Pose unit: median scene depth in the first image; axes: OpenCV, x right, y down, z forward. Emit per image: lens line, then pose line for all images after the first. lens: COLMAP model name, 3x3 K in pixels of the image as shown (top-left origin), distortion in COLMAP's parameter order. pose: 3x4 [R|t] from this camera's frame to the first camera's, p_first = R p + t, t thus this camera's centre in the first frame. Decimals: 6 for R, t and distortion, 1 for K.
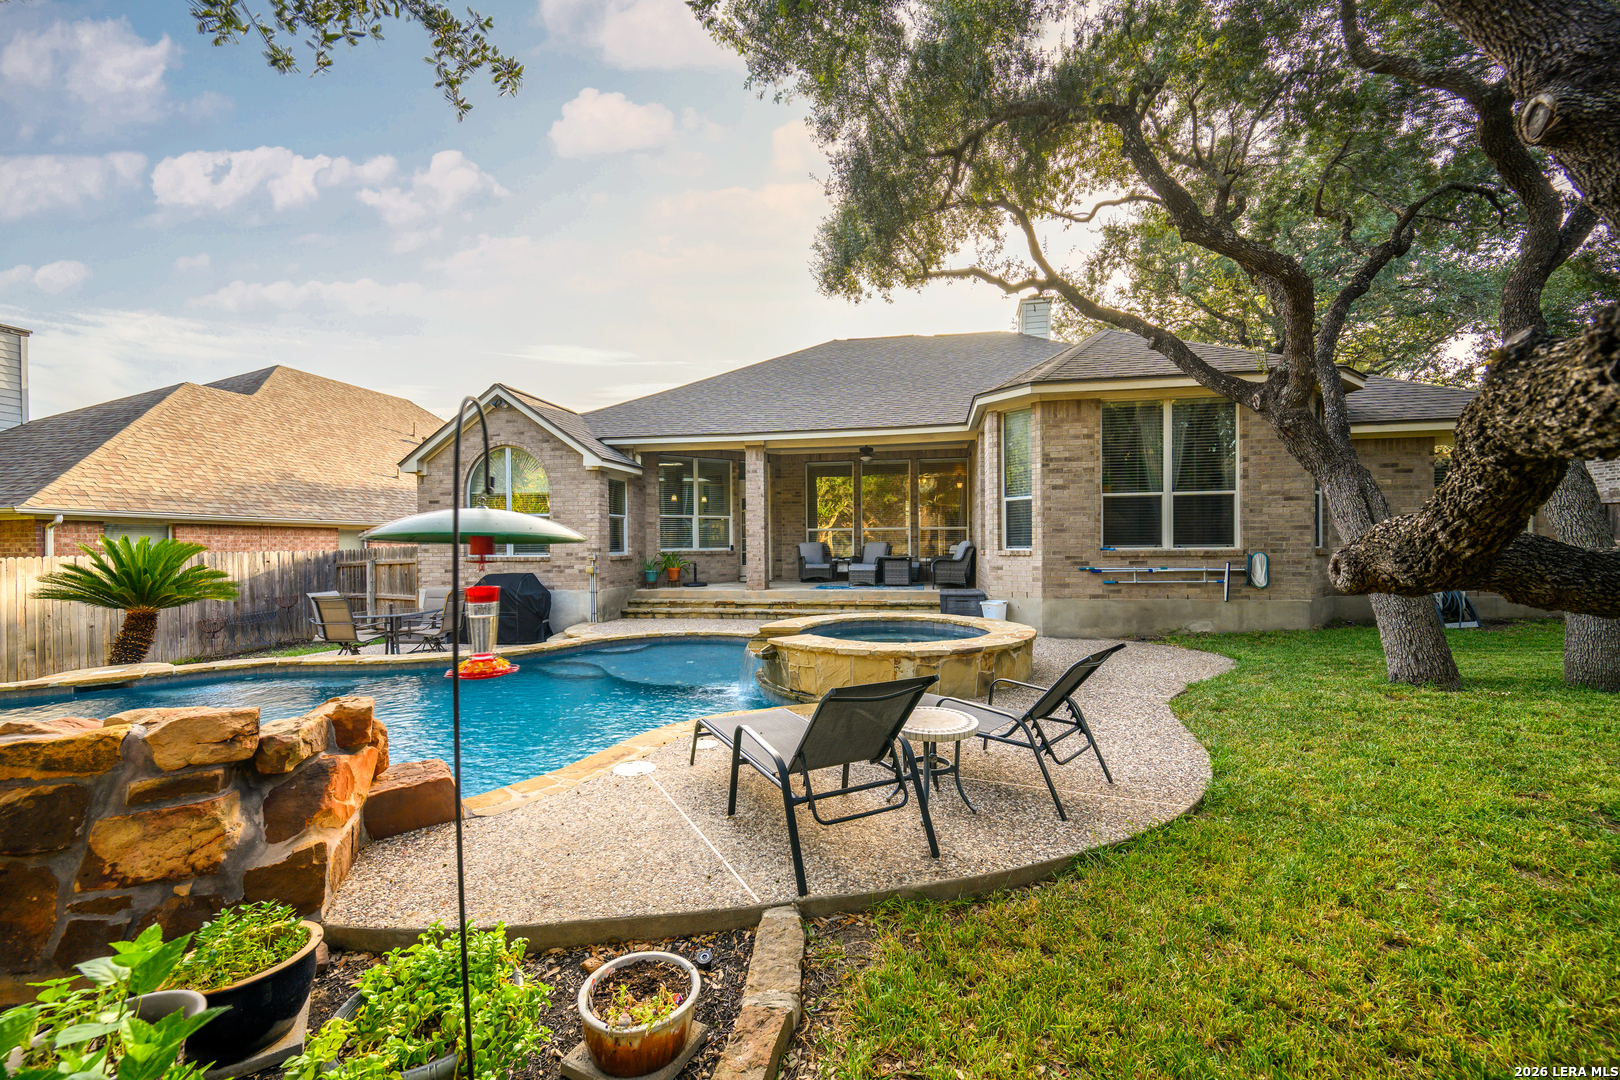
lens RADIAL K [[638.6, 0, 809.0], [0, 638.6, 541.6], [0, 0, 1]] dist [-0.000104, -0.000288]
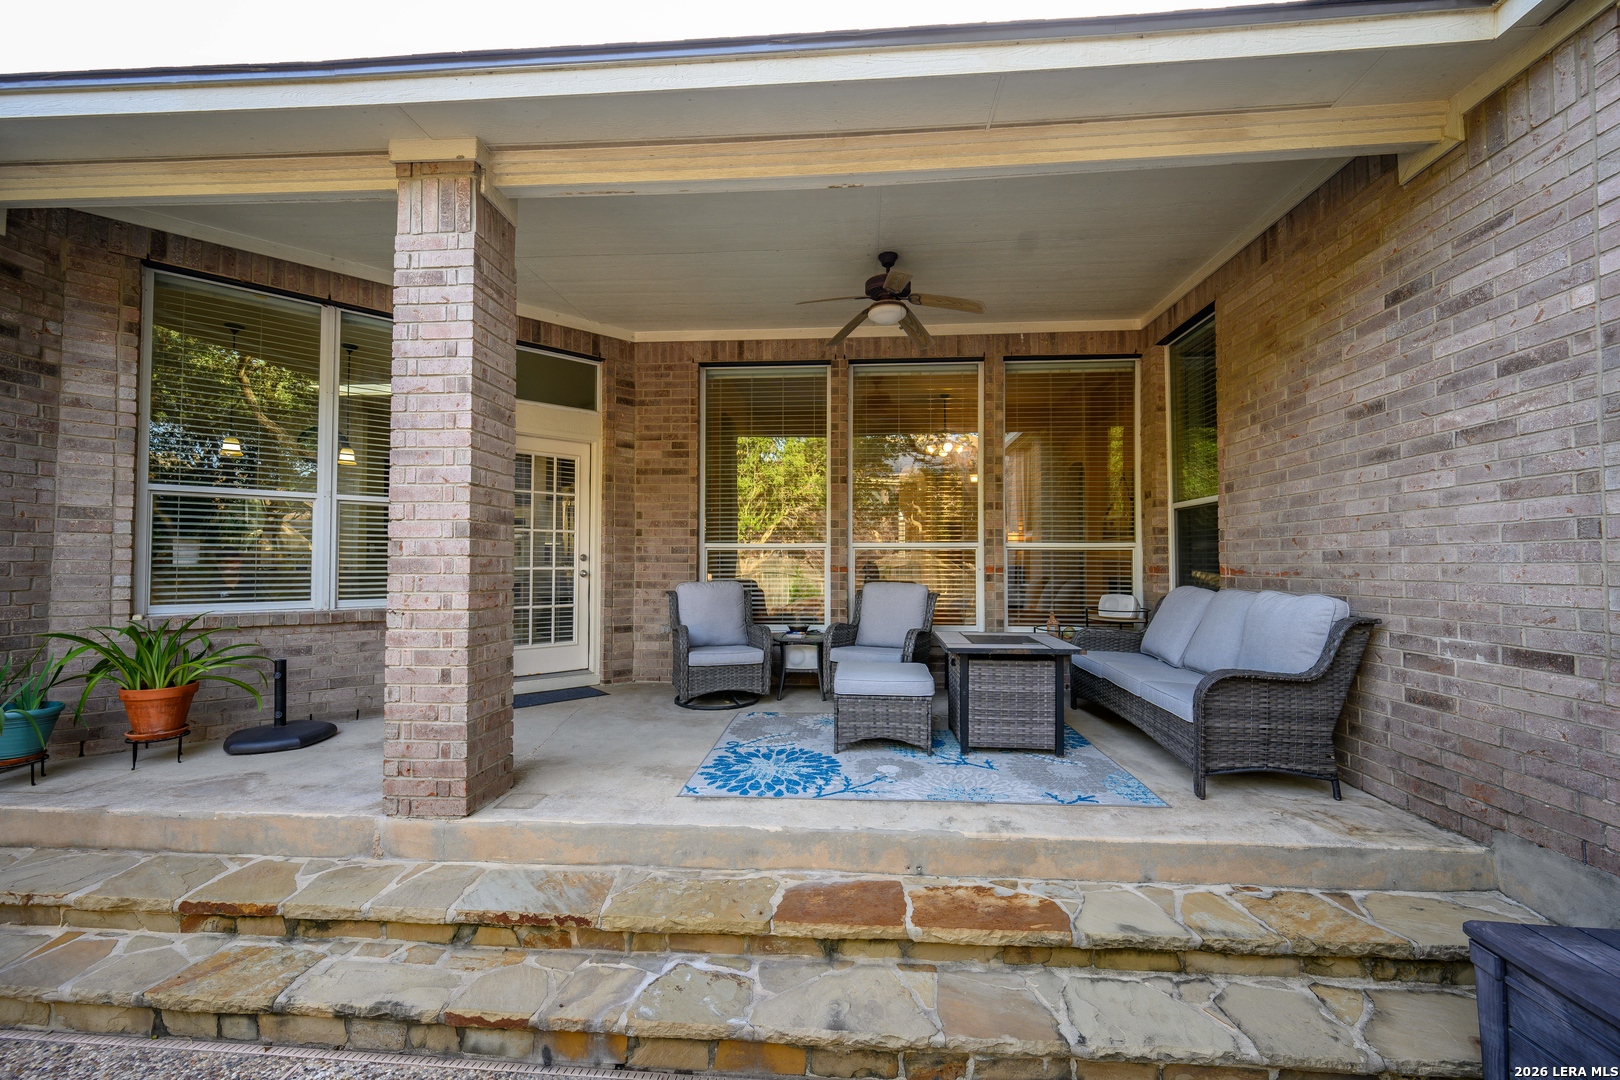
lens RADIAL K [[638.6, 0, 812.4], [0, 638.6, 542.9], [0, 0, 1]] dist [-0.000104, -0.000288]
pose [[0.993746, 0.011910, 0.111026, 0.019447], [-0.008869, 0.999573, -0.027837, -0.011414], [-0.111310, 0.026678, 0.993428, 0.663684]]
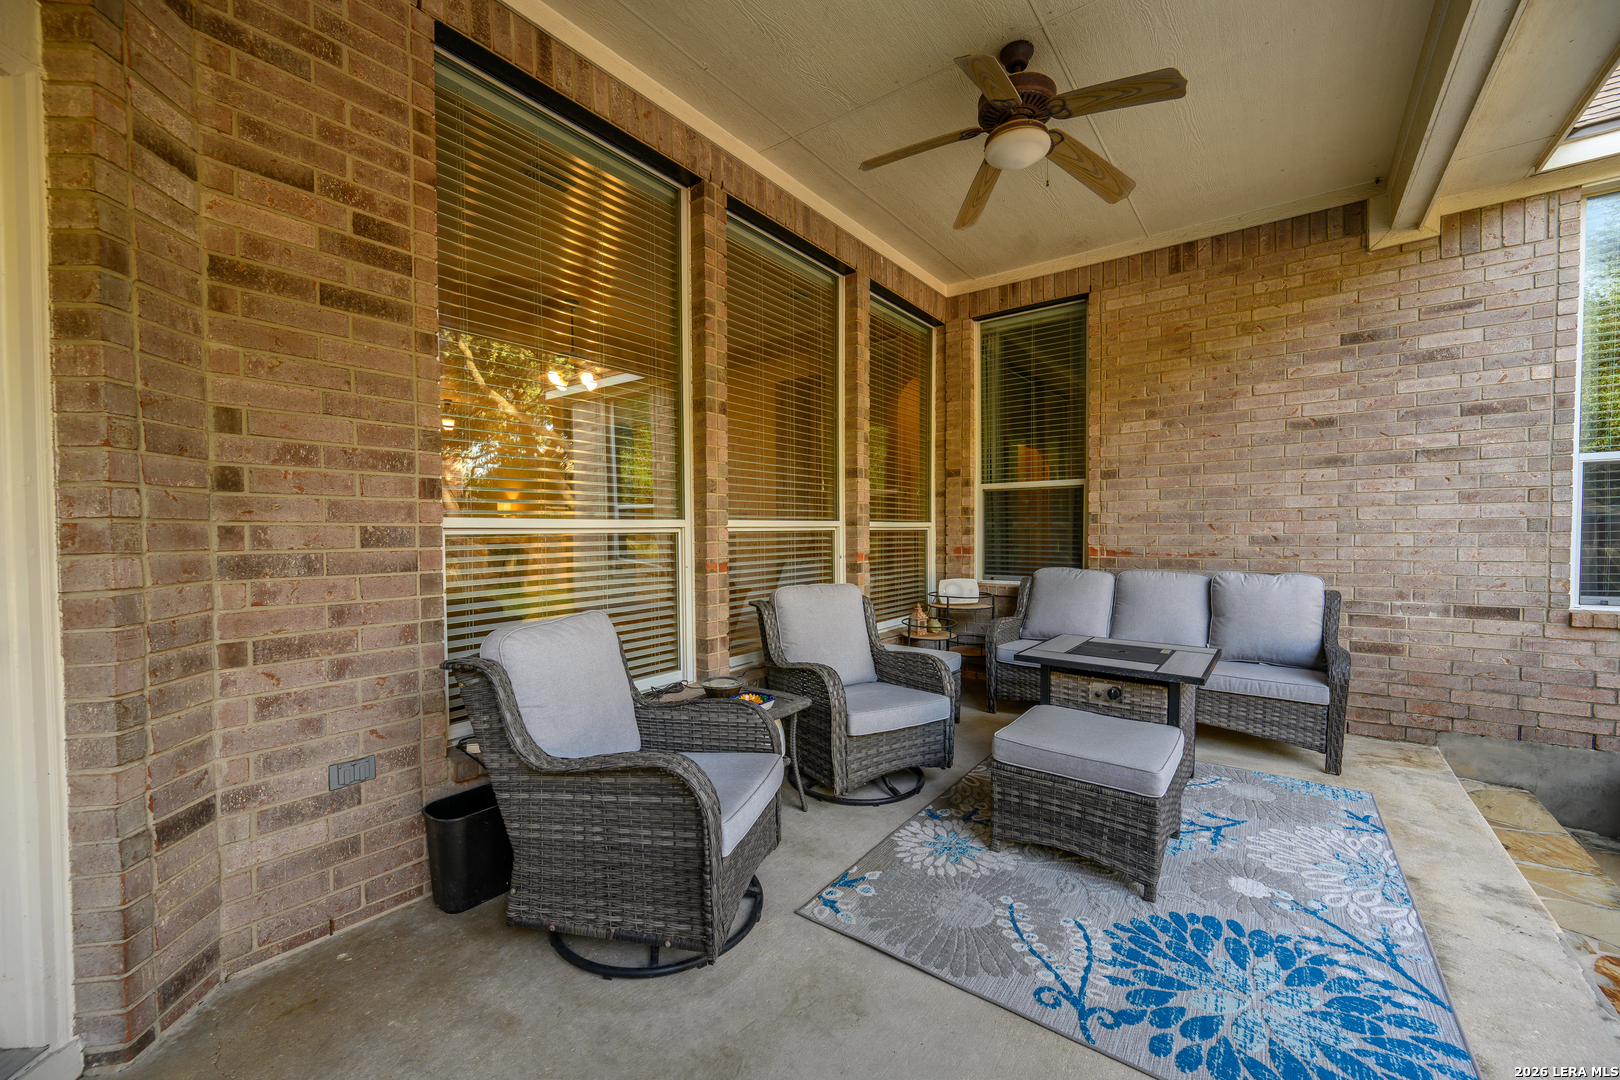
lens RADIAL K [[638.6, 0, 810.2], [0, 638.6, 544.4], [0, 0, 1]] dist [-0.000104, -0.000288]
pose [[0.434573, -0.016139, 0.900492, -0.095190], [0.001311, 0.999850, 0.017287, -0.017428], [-0.900636, -0.006332, 0.434529, 0.907022]]
